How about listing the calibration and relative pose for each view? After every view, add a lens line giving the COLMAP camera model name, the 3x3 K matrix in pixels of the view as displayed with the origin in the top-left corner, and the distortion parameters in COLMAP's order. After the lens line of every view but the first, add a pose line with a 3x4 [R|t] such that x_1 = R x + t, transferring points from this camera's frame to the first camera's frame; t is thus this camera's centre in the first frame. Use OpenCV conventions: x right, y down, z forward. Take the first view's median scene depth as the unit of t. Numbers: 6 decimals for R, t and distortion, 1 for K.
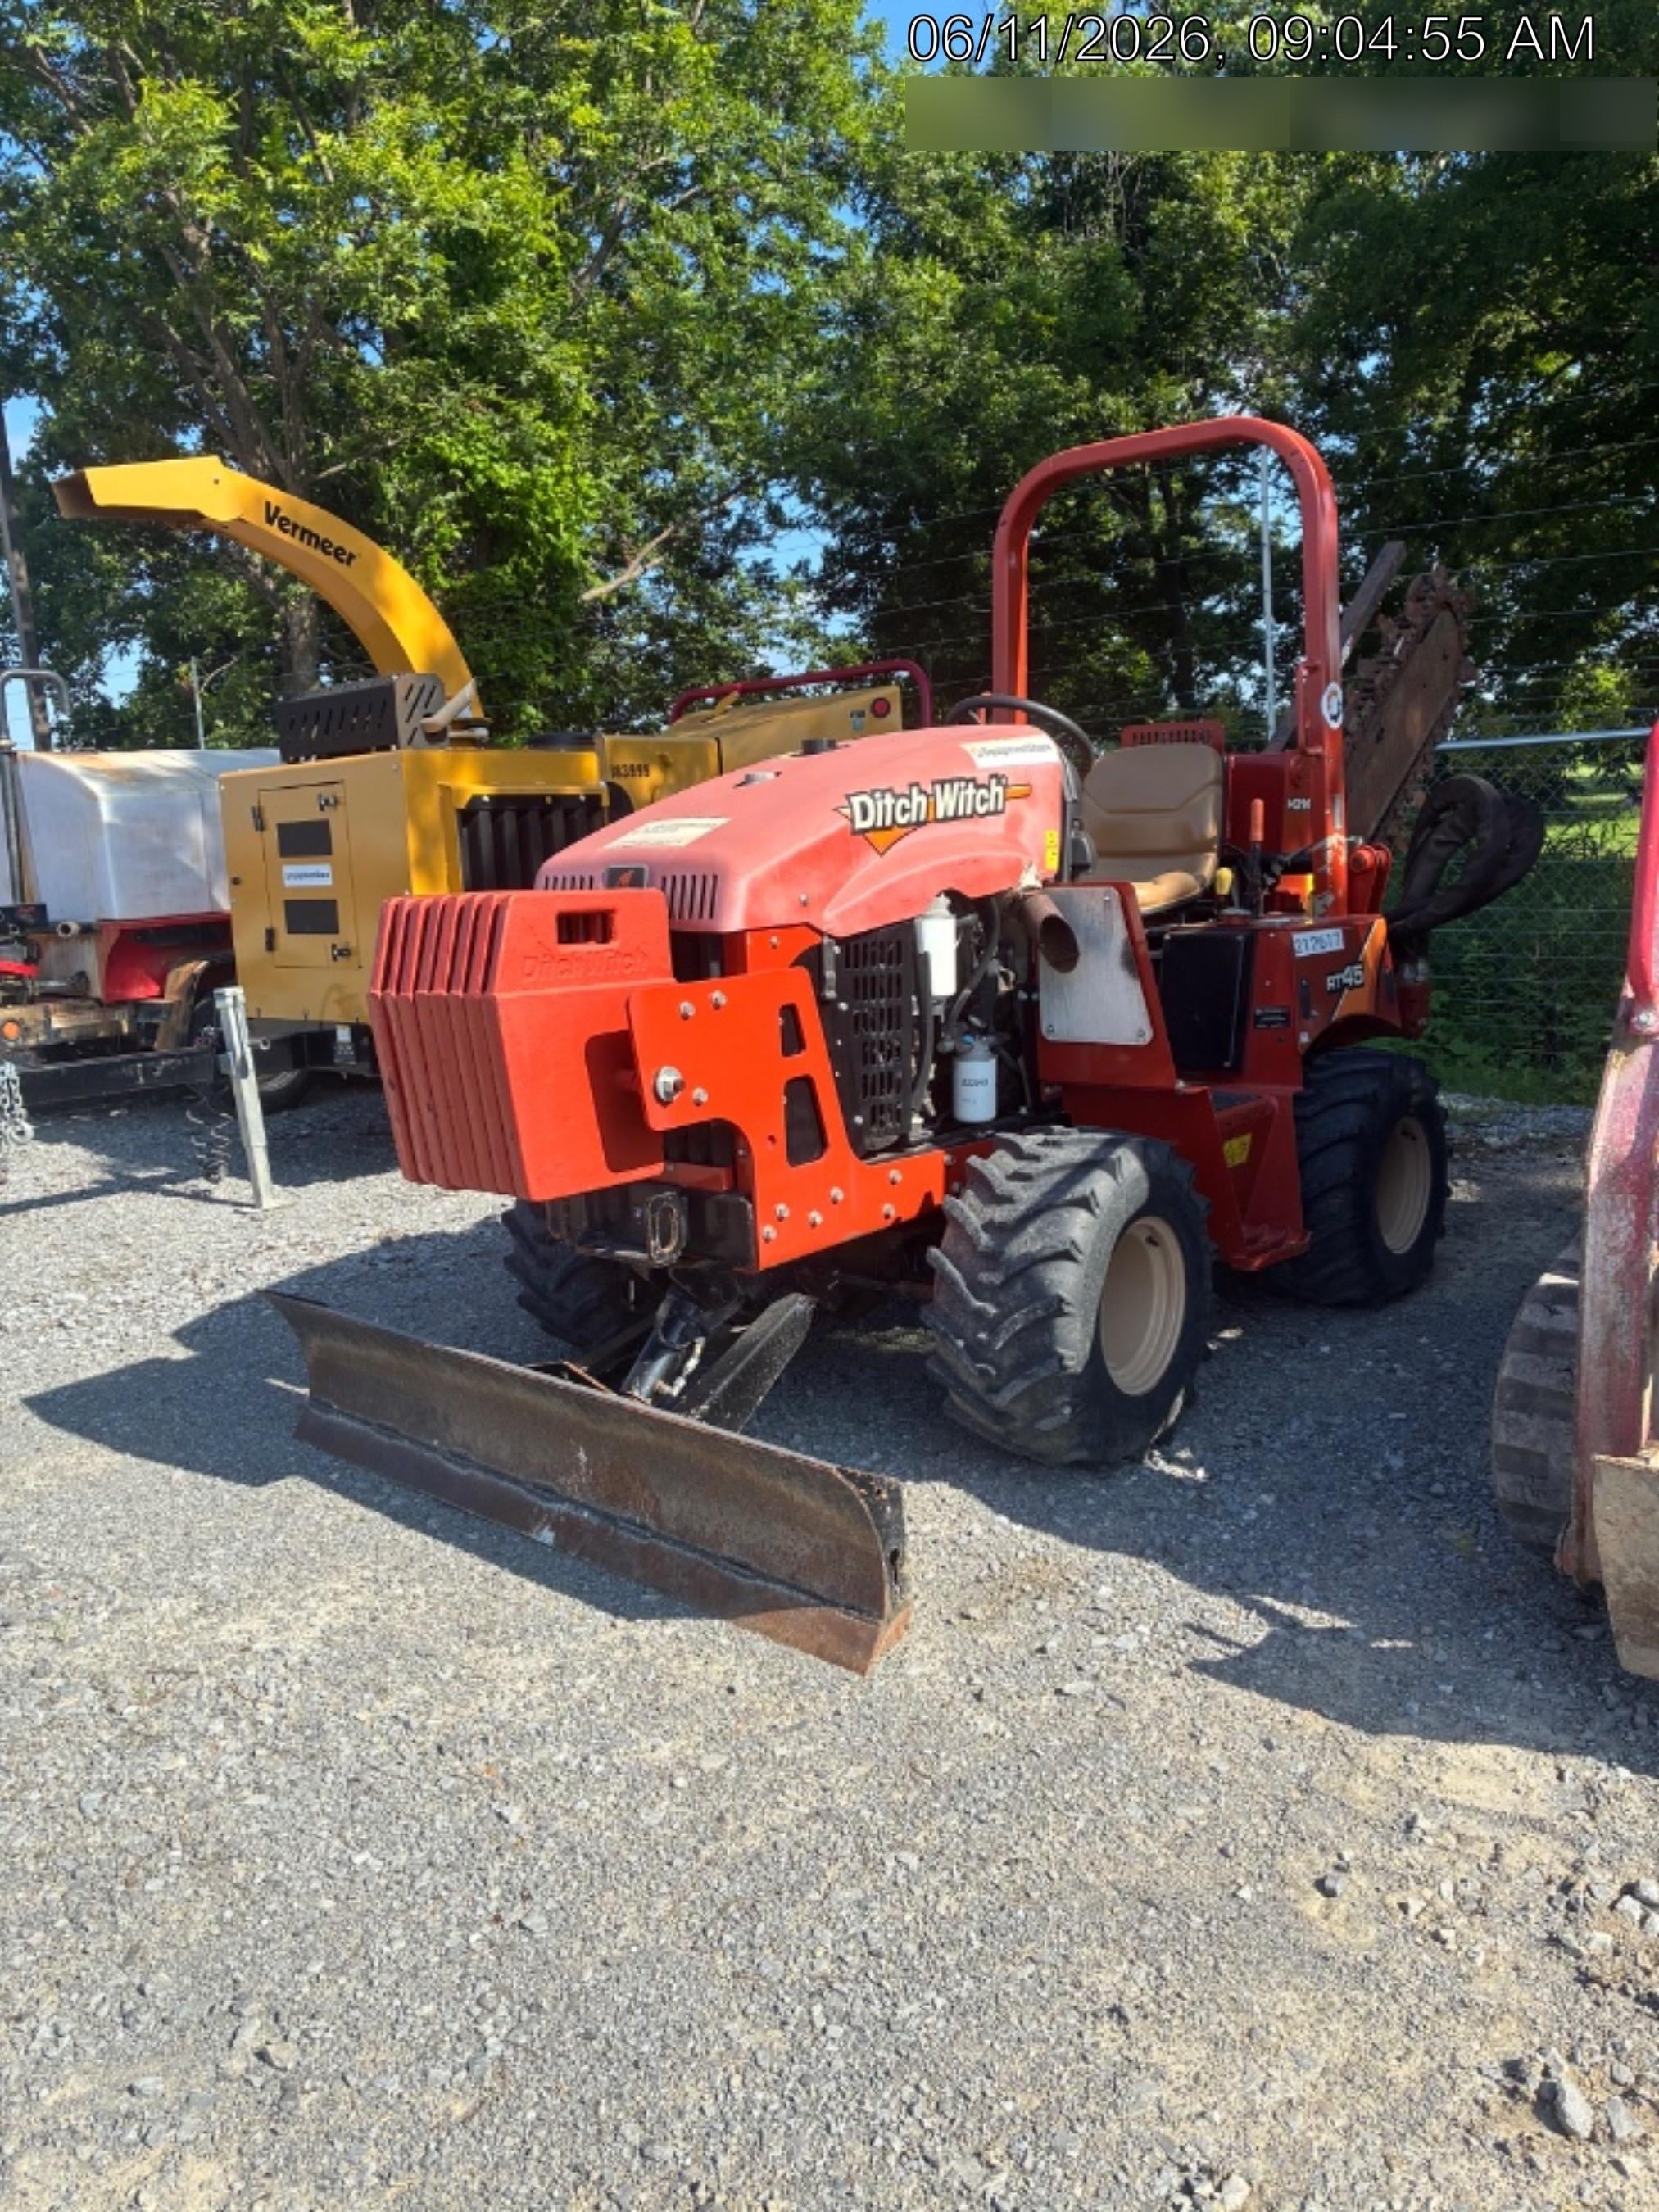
lens RADIAL K [[1653.0, 0, 829.5], [0, 1653.0, 1106.0], [0, 0, 1]] dist [0.005629, 0.002147]
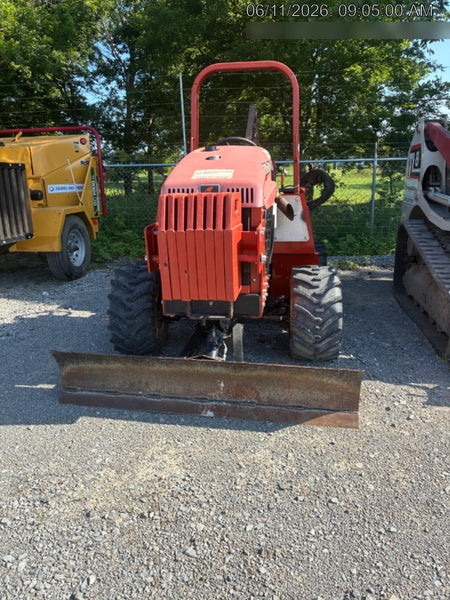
lens RADIAL K [[448.4, 0, 225.0], [0, 448.4, 300.0], [0, 0, 1]] dist [0.005629, 0.002147]
pose [[0.857230, -0.109382, 0.503183, -0.501275], [0.070364, 0.992895, 0.095962, -0.018090], [-0.510104, -0.046856, 0.858835, 0.285450]]
